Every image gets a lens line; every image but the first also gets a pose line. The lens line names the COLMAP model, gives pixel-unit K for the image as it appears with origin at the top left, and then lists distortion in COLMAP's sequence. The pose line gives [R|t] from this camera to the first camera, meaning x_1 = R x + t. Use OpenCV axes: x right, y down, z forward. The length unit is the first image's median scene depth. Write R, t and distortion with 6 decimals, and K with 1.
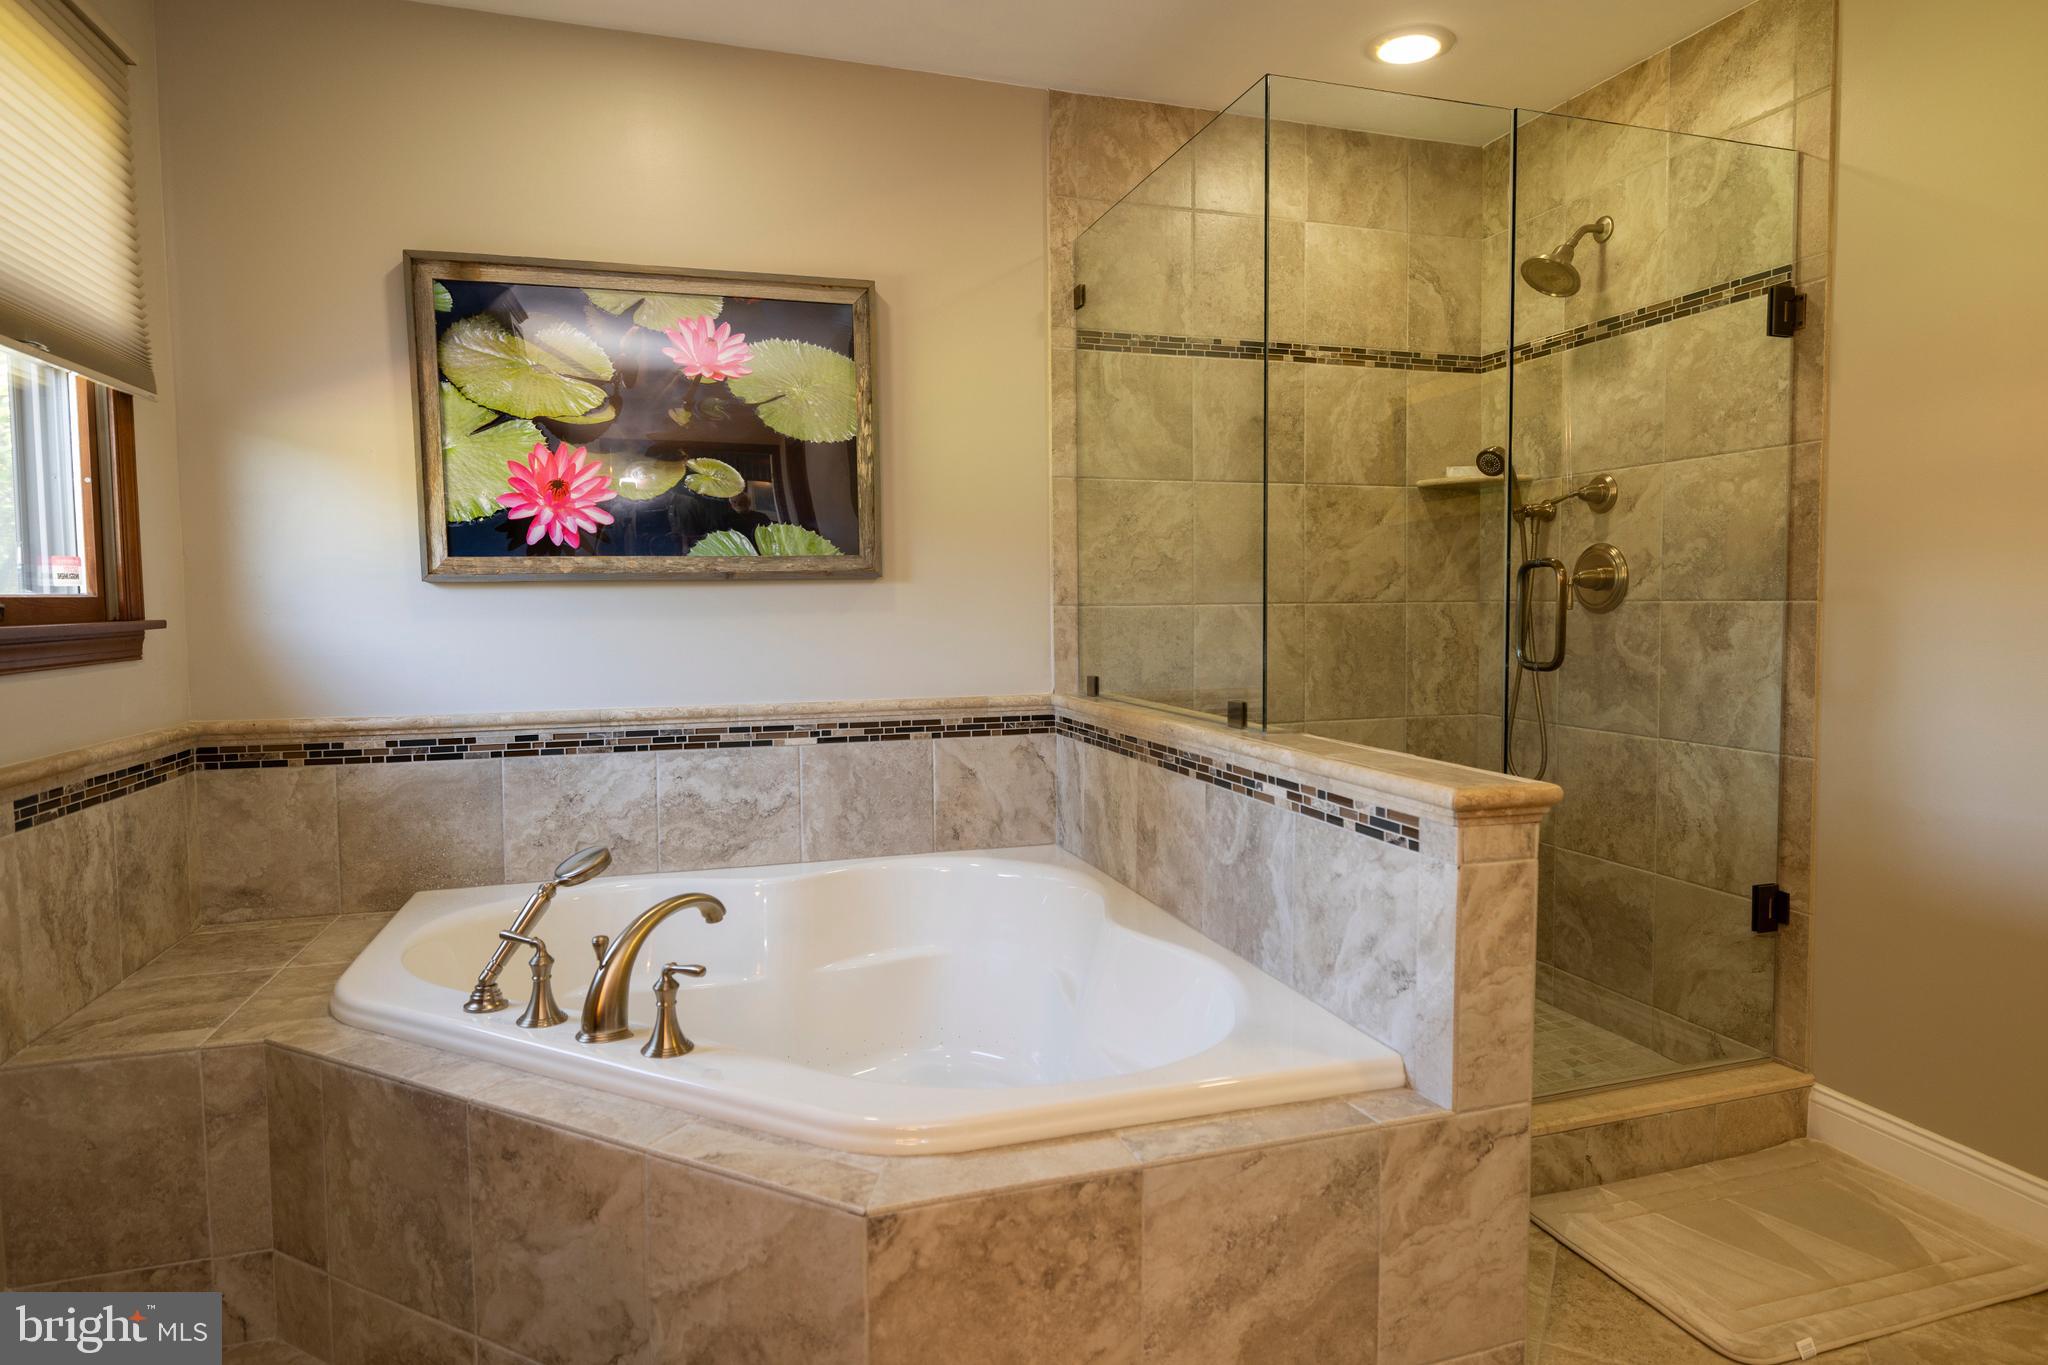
lens RADIAL K [[1211.3, 0, 1028.7], [0, 1211.3, 652.6], [0, 0, 1]] dist [-0.000390, 0.000908]
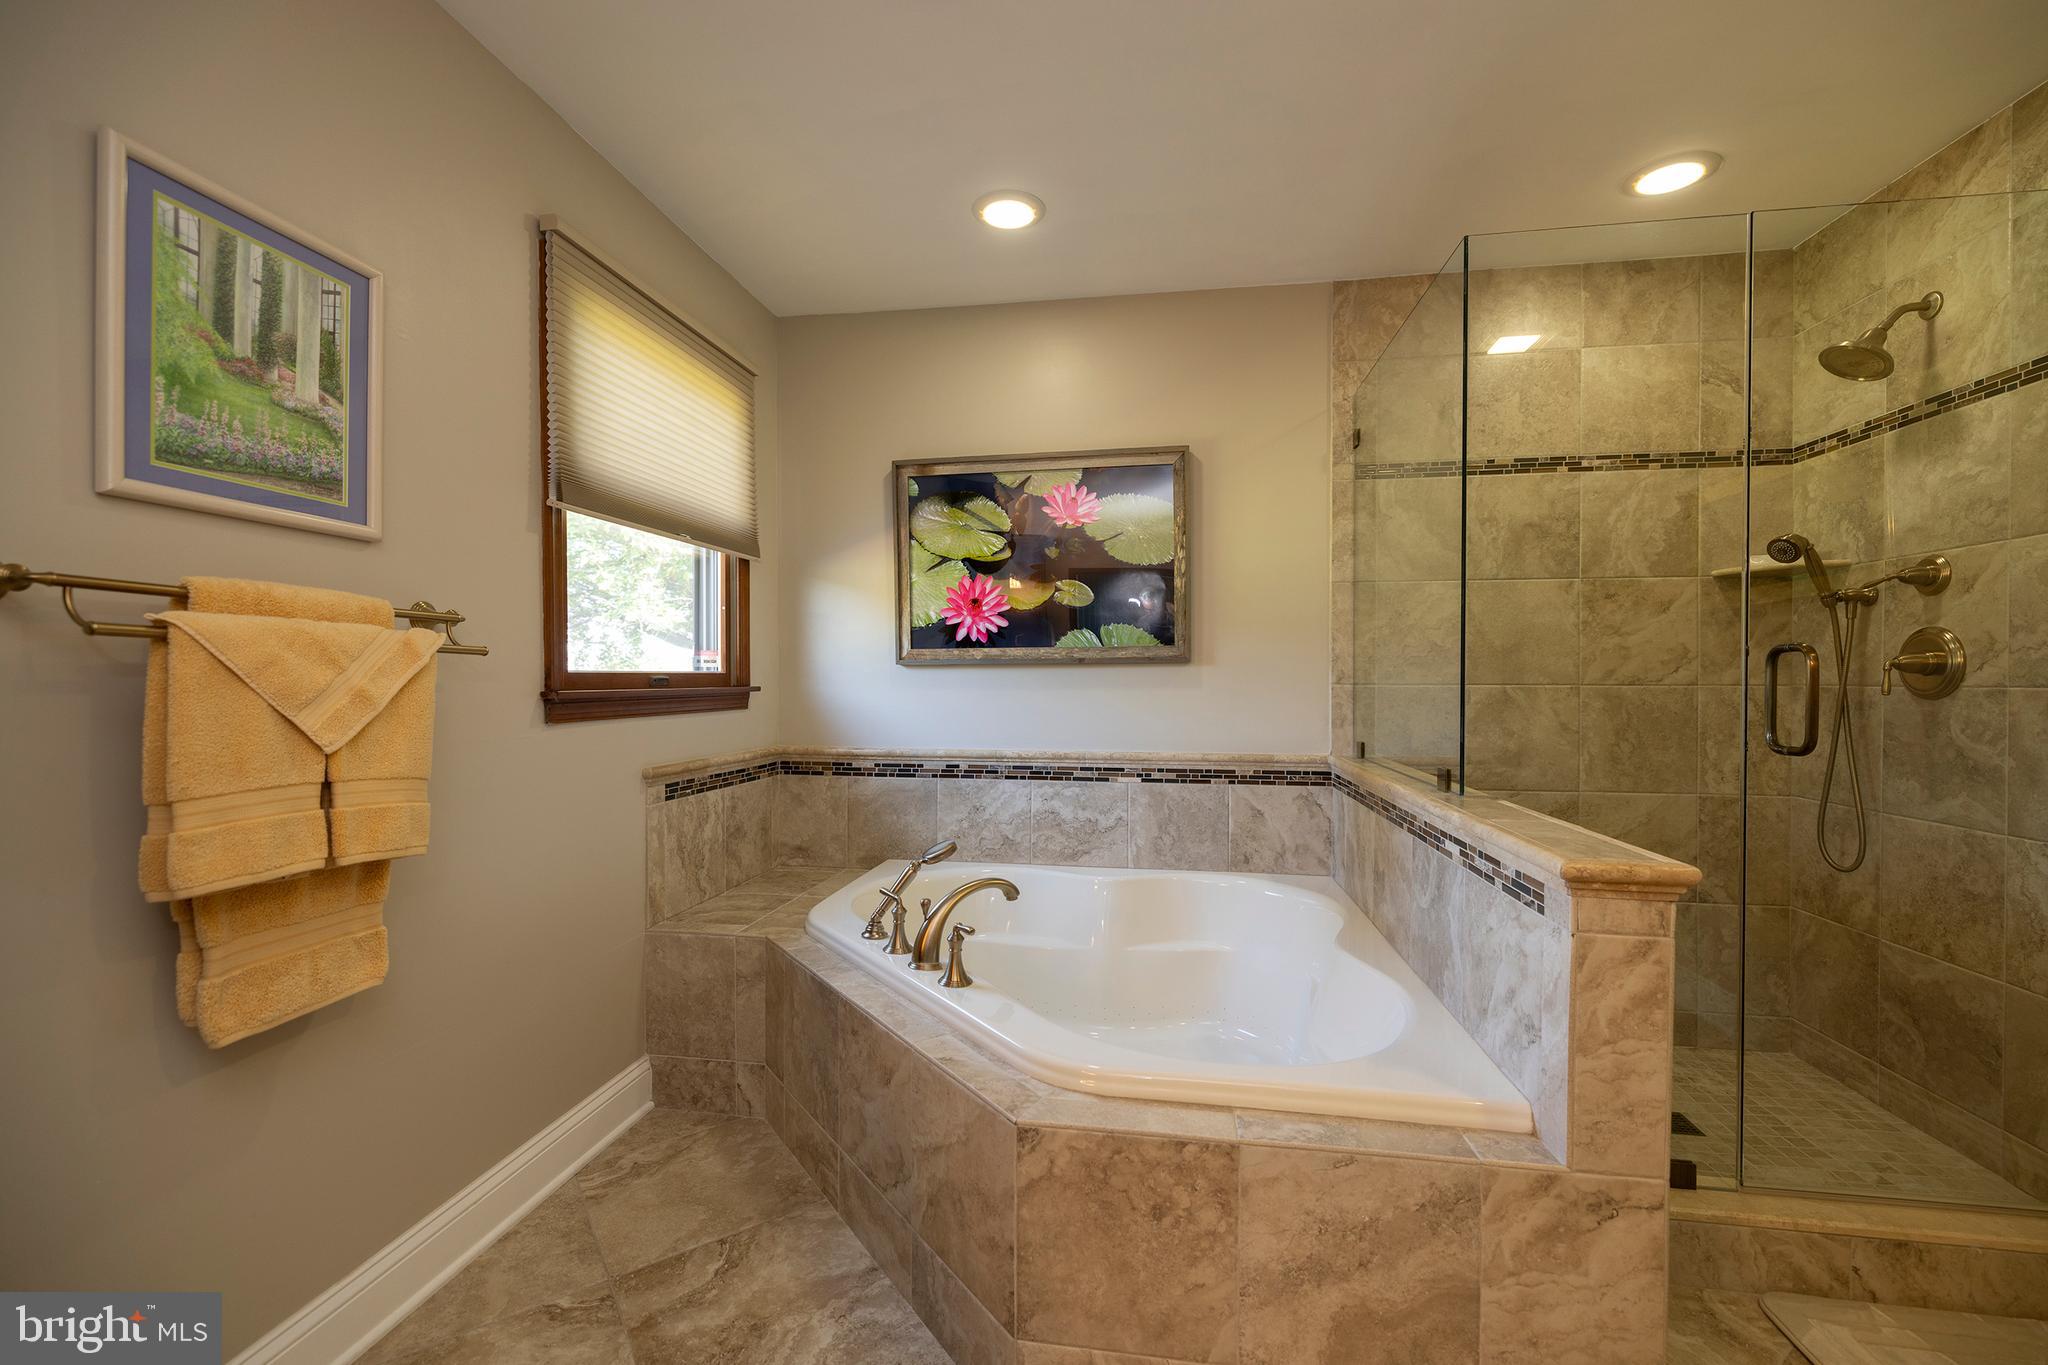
lens RADIAL K [[883.5, 0, 1041.0], [0, 883.5, 674.9], [0, 0, 1]] dist [0.001494, -0.000229]
pose [[0.882620, 0.007118, -0.470033, 0.208506], [-0.029021, 0.998803, -0.039369, -0.004334], [0.469190, 0.048389, 0.881770, 0.058652]]
